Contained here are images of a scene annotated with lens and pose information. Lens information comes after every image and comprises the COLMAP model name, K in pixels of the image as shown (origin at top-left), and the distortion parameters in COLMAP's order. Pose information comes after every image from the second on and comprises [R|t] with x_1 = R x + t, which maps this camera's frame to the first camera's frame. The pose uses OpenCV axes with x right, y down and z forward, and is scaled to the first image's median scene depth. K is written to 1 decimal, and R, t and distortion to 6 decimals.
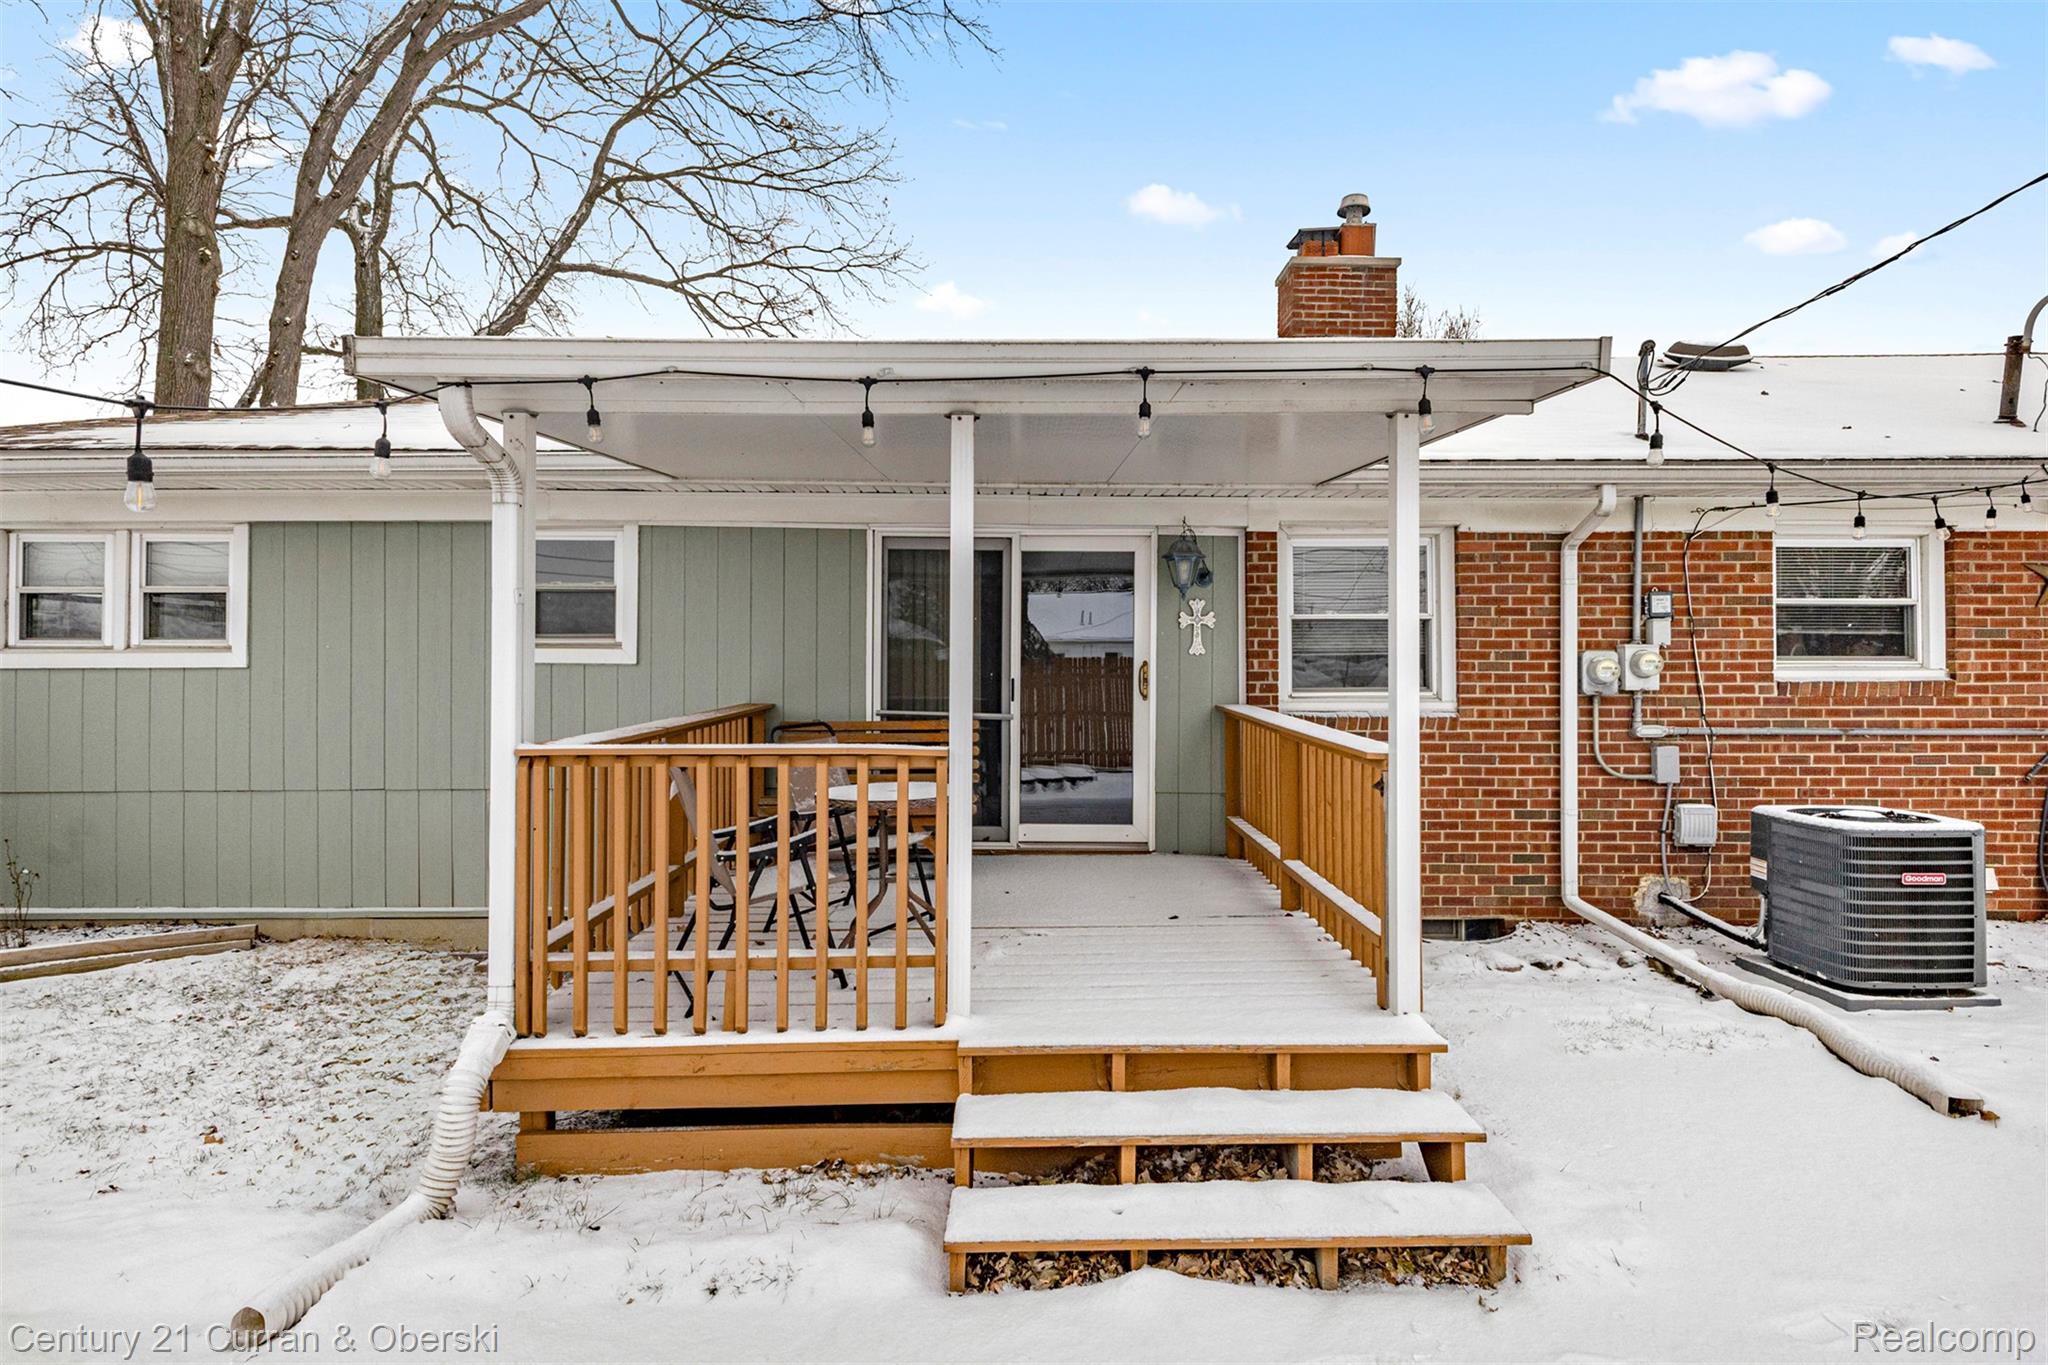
lens RADIAL K [[1032.7, 0, 1022.2], [0, 1032.7, 670.7], [0, 0, 1]] dist [0.003914, 0.000397]
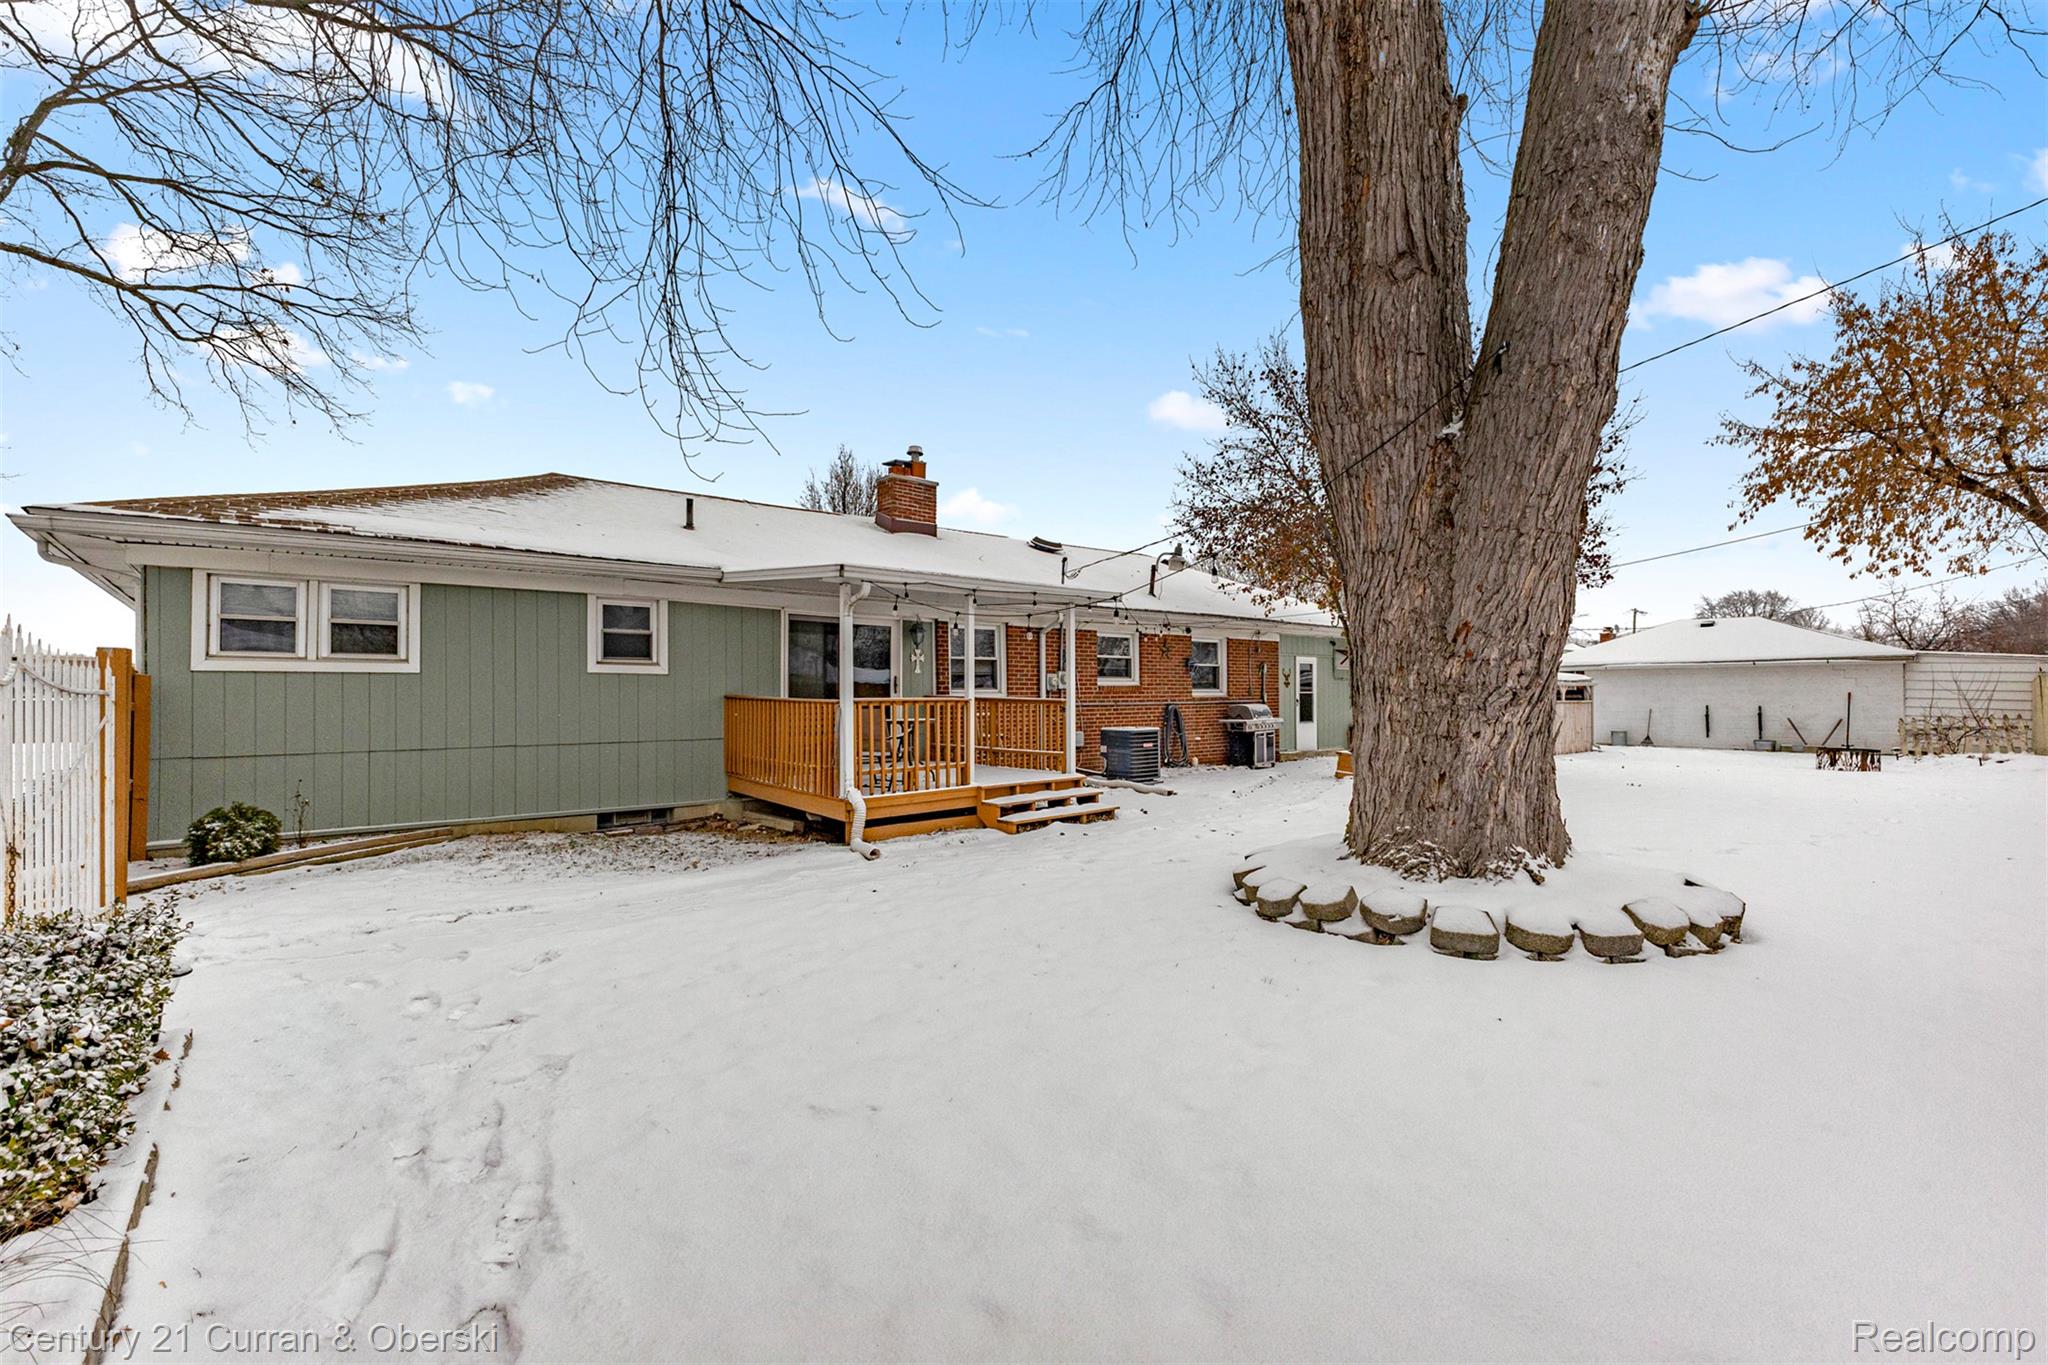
lens RADIAL K [[871.8, 0, 1016.2], [0, 871.8, 691.6], [0, 0, 1]] dist [0.006140, -0.003319]
pose [[0.773809, 0.000254, 0.633418, -0.891897], [0.001751, 0.999995, -0.002541, 0.031149], [-0.633416, 0.003075, 0.773805, -0.643038]]
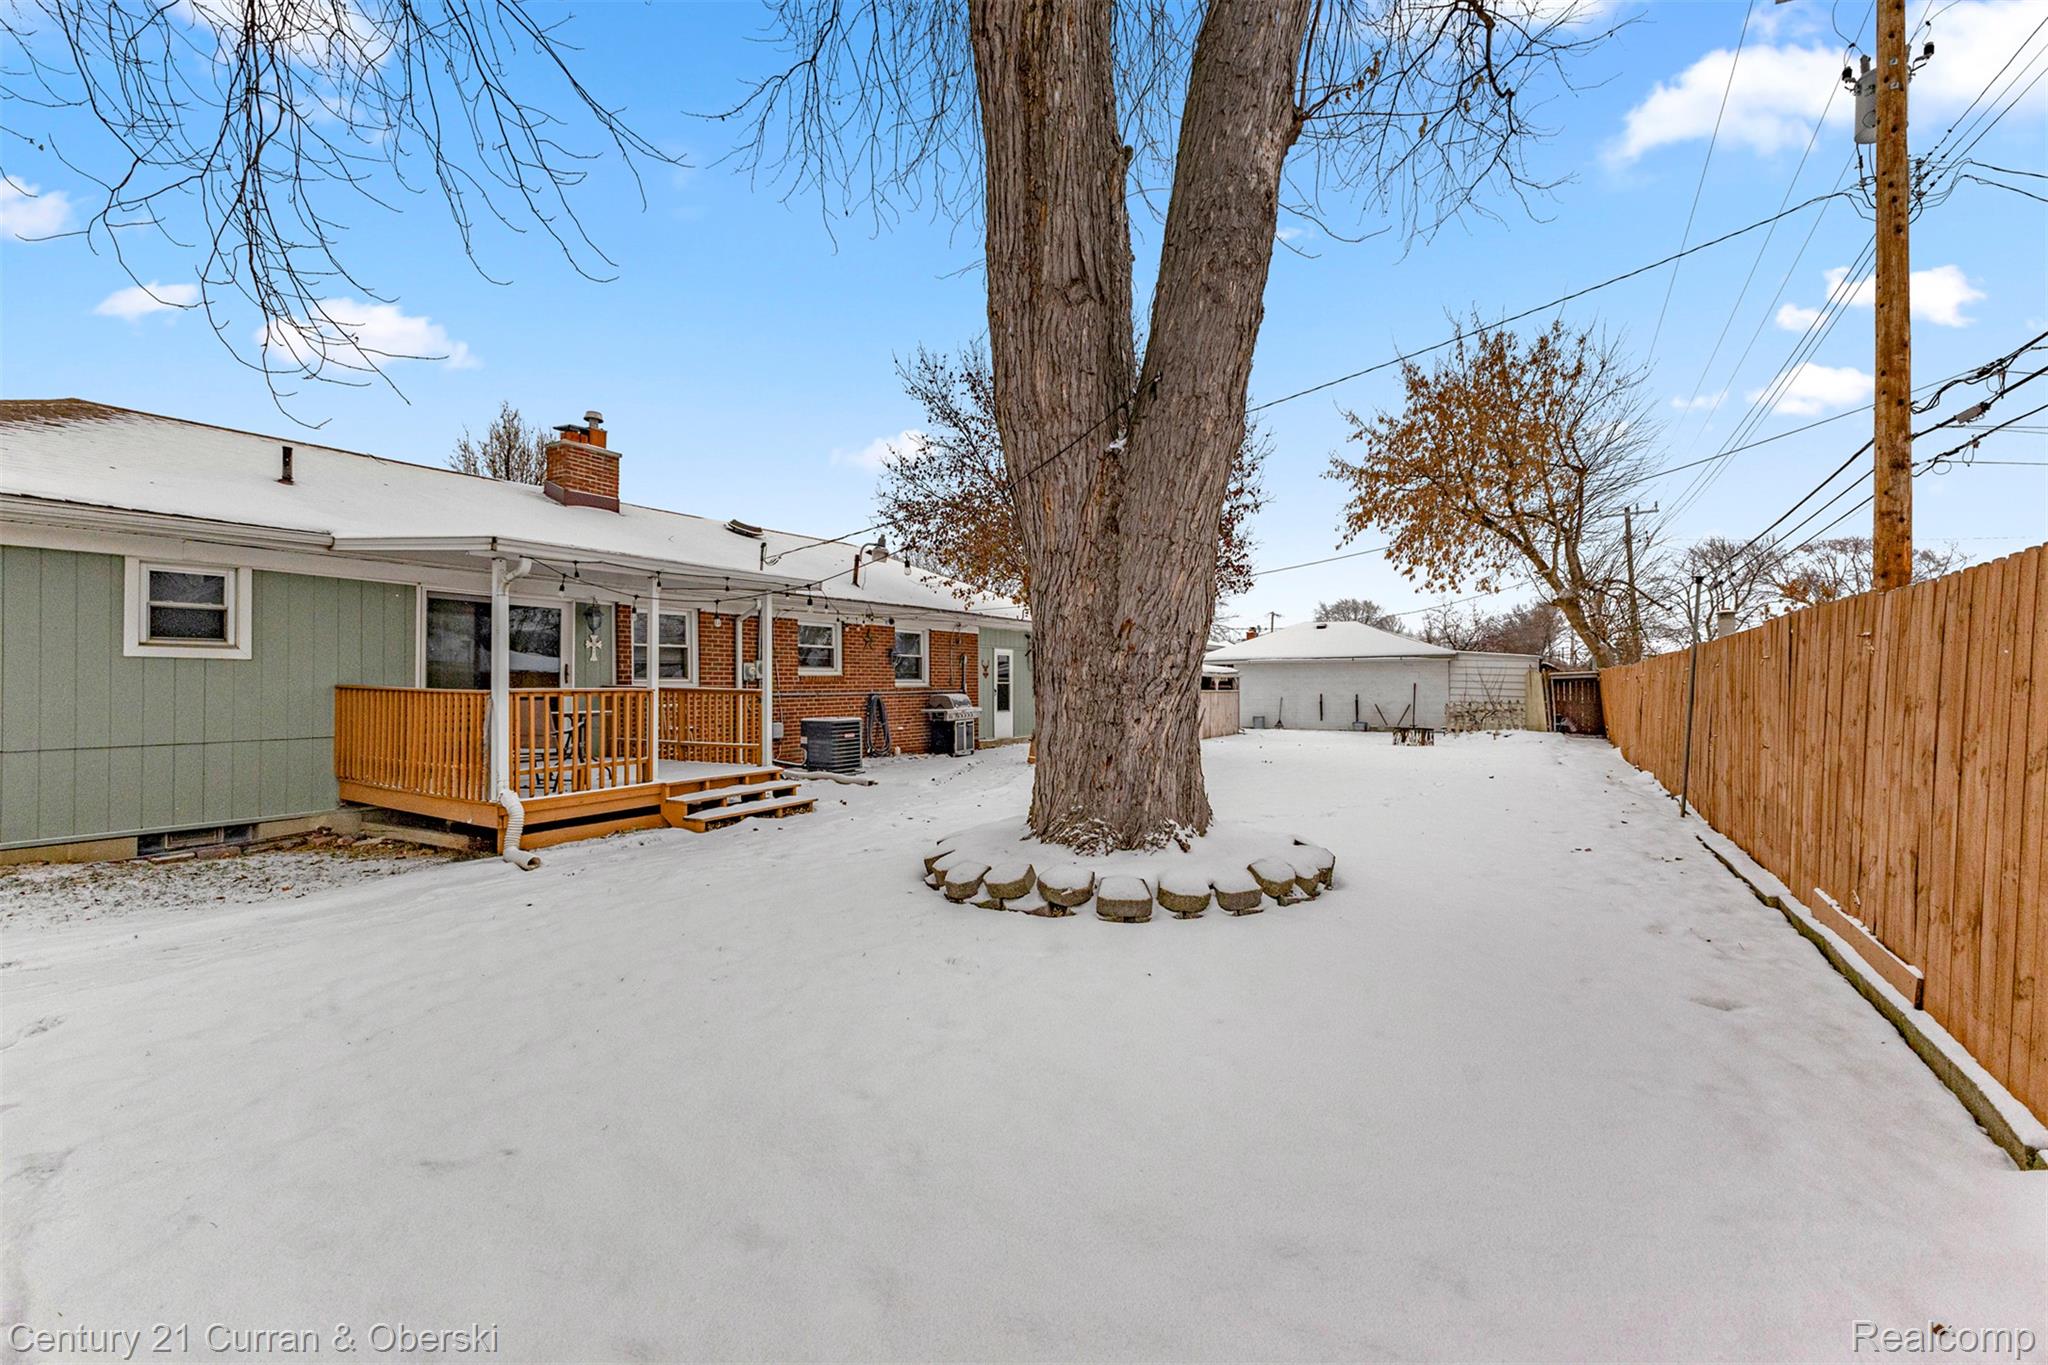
lens RADIAL K [[871.8, 0, 1014.8], [0, 871.8, 676.6], [0, 0, 1]] dist [0.006140, -0.003319]
pose [[0.527808, 0.006433, 0.849339, -0.880700], [0.001082, 0.999965, -0.008245, 0.031650], [-0.849363, 0.005271, 0.527783, -0.655904]]
